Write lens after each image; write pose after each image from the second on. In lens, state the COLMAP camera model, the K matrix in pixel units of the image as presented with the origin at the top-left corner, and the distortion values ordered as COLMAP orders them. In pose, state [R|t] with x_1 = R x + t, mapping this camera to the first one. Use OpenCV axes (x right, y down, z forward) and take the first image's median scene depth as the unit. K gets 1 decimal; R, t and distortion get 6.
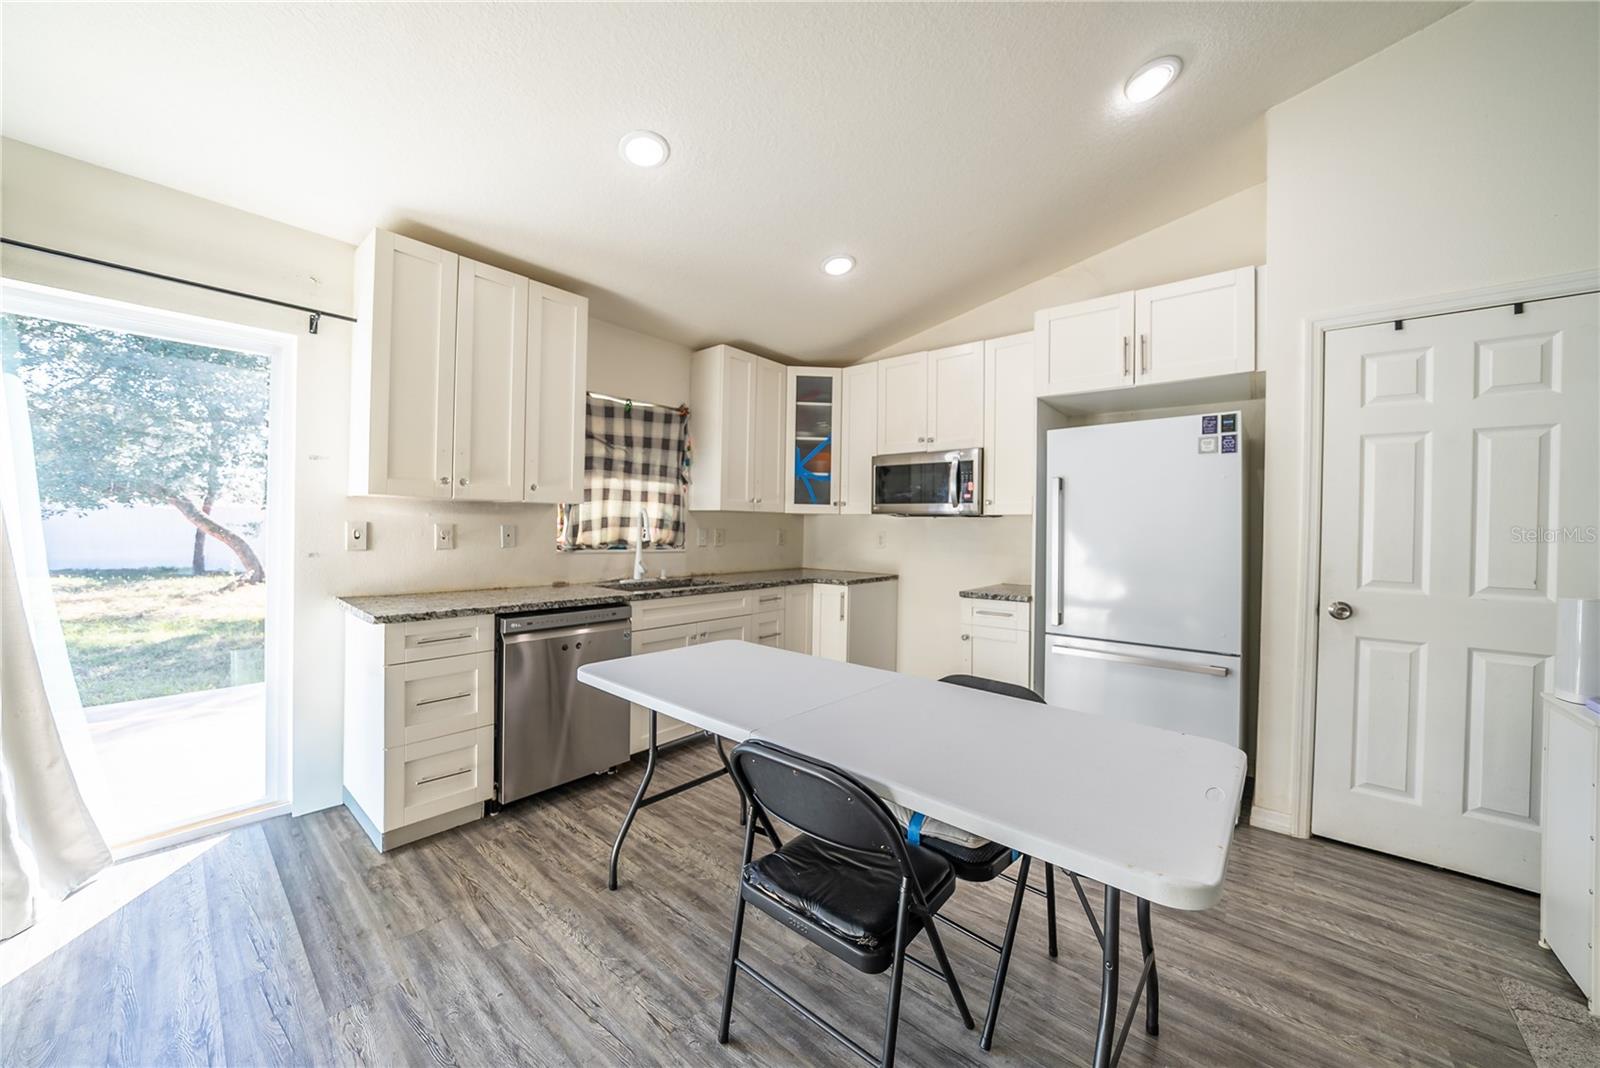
lens RADIAL K [[562.5, 0, 805.7], [0, 562.5, 526.7], [0, 0, 1]] dist [-0.022782, 0.000433]
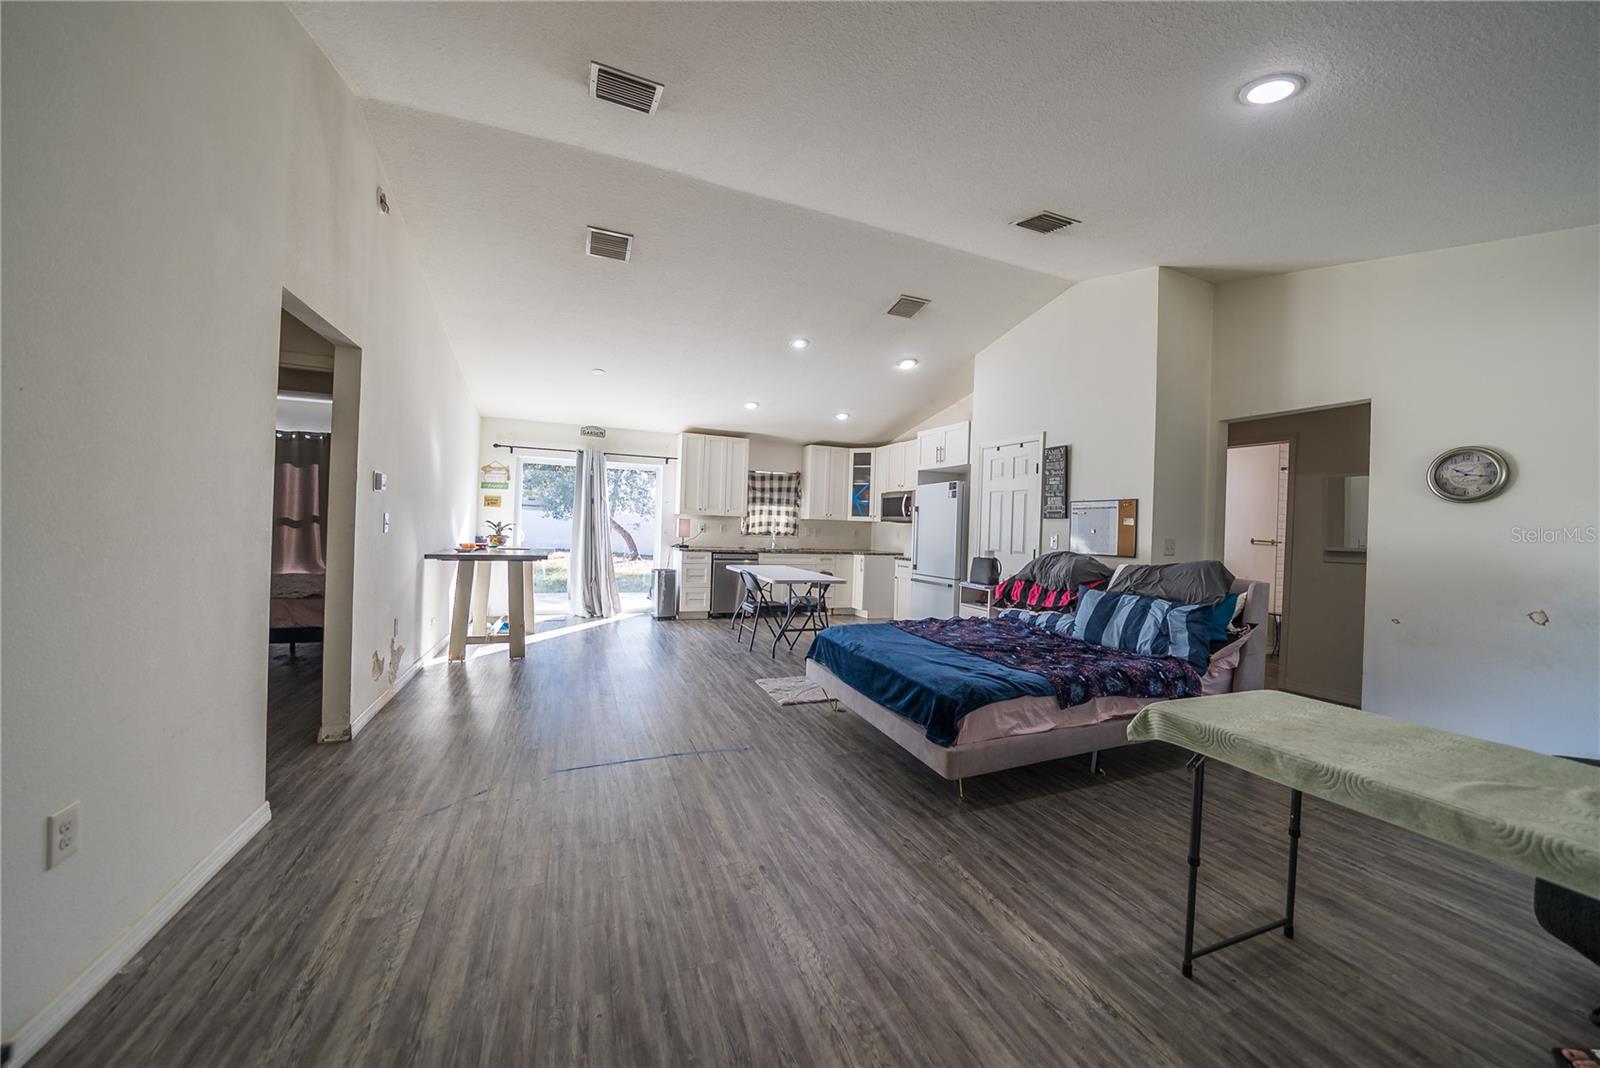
lens RADIAL K [[562.5, 0, 805.7], [0, 562.5, 526.7], [0, 0, 1]] dist [-0.022782, 0.000433]
pose [[0.891697, 0.012952, -0.452448, 0.892745], [-0.018323, 0.999804, -0.007492, 0.018537], [0.452262, 0.014970, 0.891759, -1.051268]]
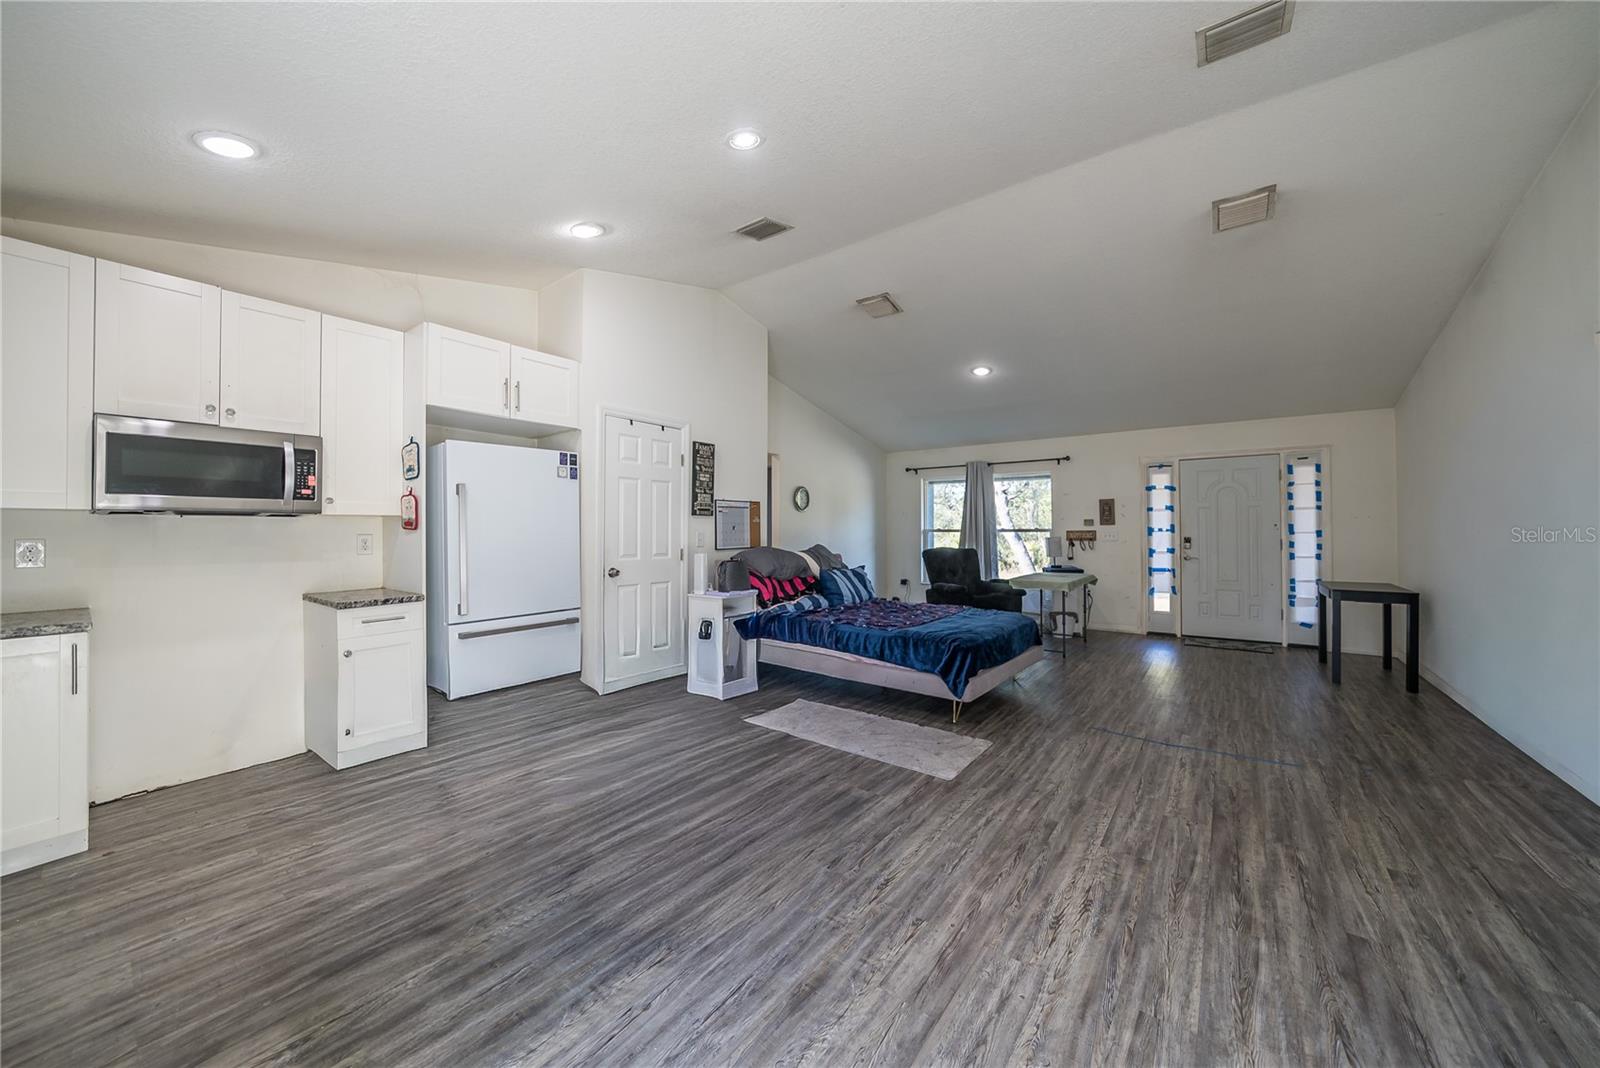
lens RADIAL K [[562.5, 0, 805.7], [0, 562.5, 526.7], [0, 0, 1]] dist [-0.022782, 0.000433]
pose [[-0.059208, -0.008568, 0.998209, -0.576469], [0.002570, 0.999959, 0.008735, -0.008017], [-0.998242, 0.003083, -0.059183, 0.304711]]
